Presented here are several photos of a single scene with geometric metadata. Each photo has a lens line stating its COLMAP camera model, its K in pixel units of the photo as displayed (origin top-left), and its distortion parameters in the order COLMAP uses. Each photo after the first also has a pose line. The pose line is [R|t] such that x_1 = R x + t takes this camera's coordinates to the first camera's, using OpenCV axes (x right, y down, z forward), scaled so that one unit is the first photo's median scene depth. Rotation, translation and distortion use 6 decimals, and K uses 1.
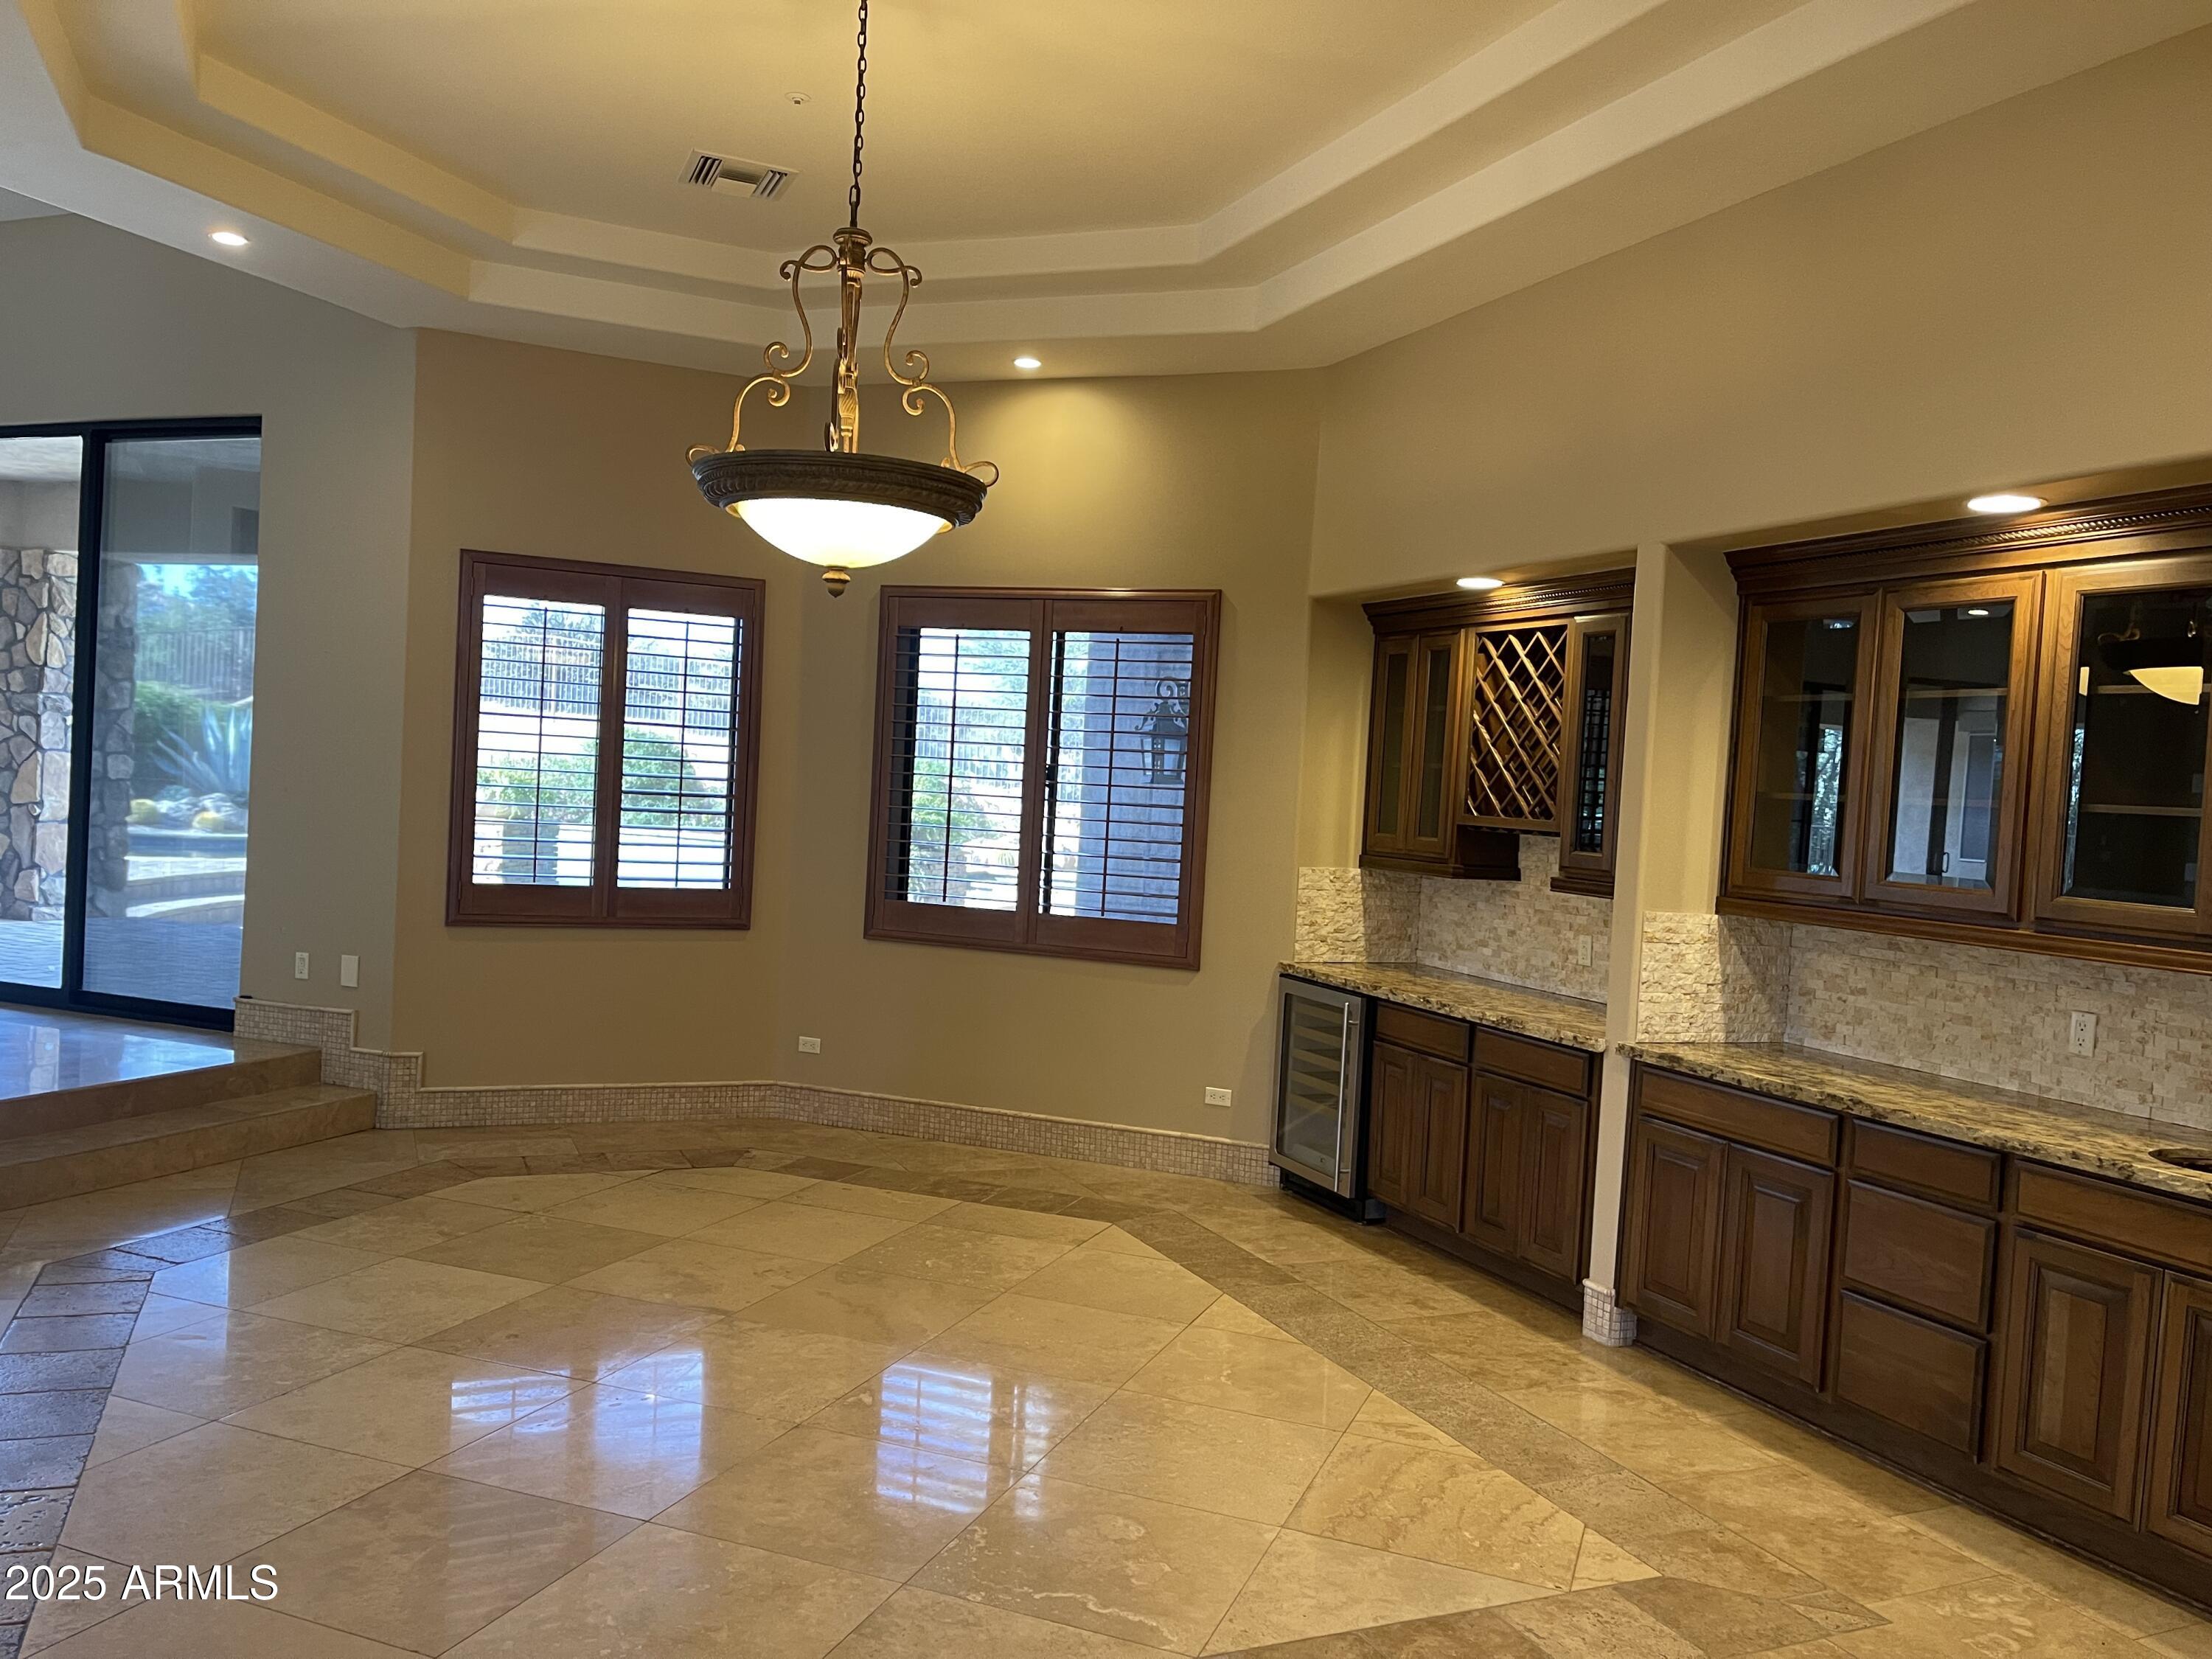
lens RADIAL K [[1683.4, 0, 1106.0], [0, 1683.4, 829.5], [0, 0, 1]] dist [0.002431, 0.000658]
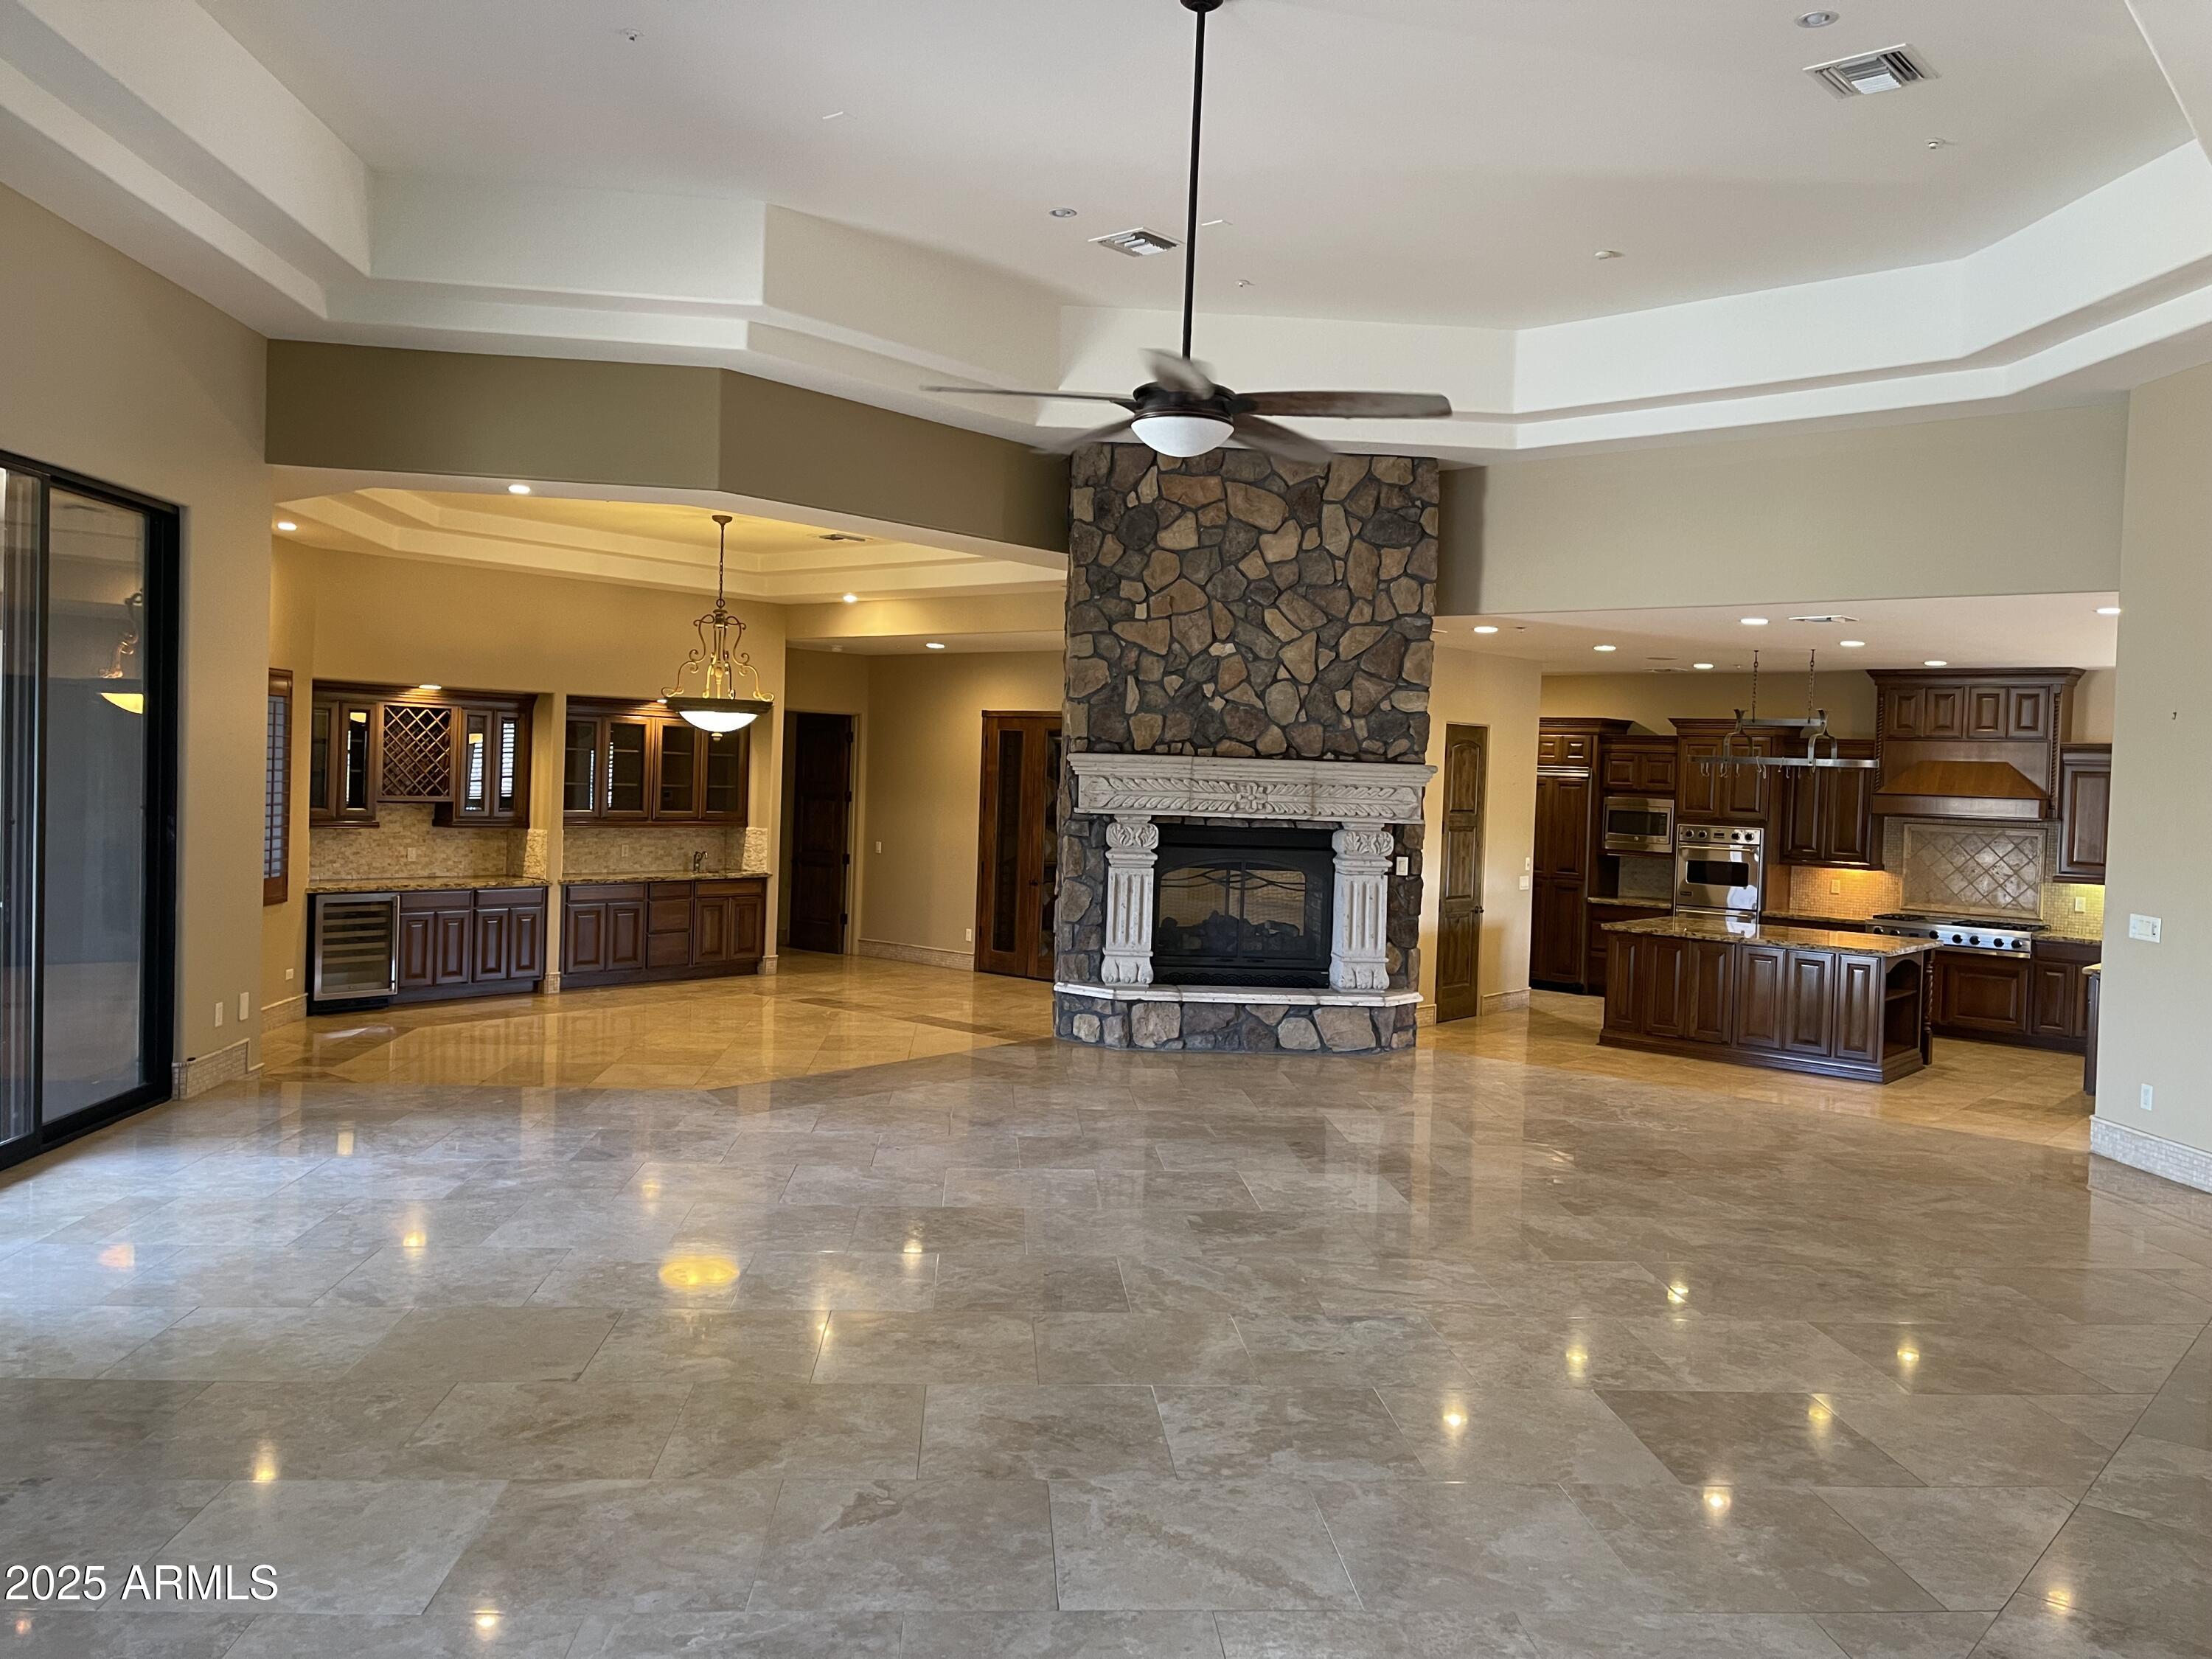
lens RADIAL K [[1683.4, 0, 1106.0], [0, 1683.4, 829.5], [0, 0, 1]] dist [0.002431, 0.000658]
pose [[-0.422325, -0.105095, 0.900331, -2.813460], [-0.033859, 0.994392, 0.100193, -0.286186], [-0.905812, 0.011830, -0.423515, 1.548671]]
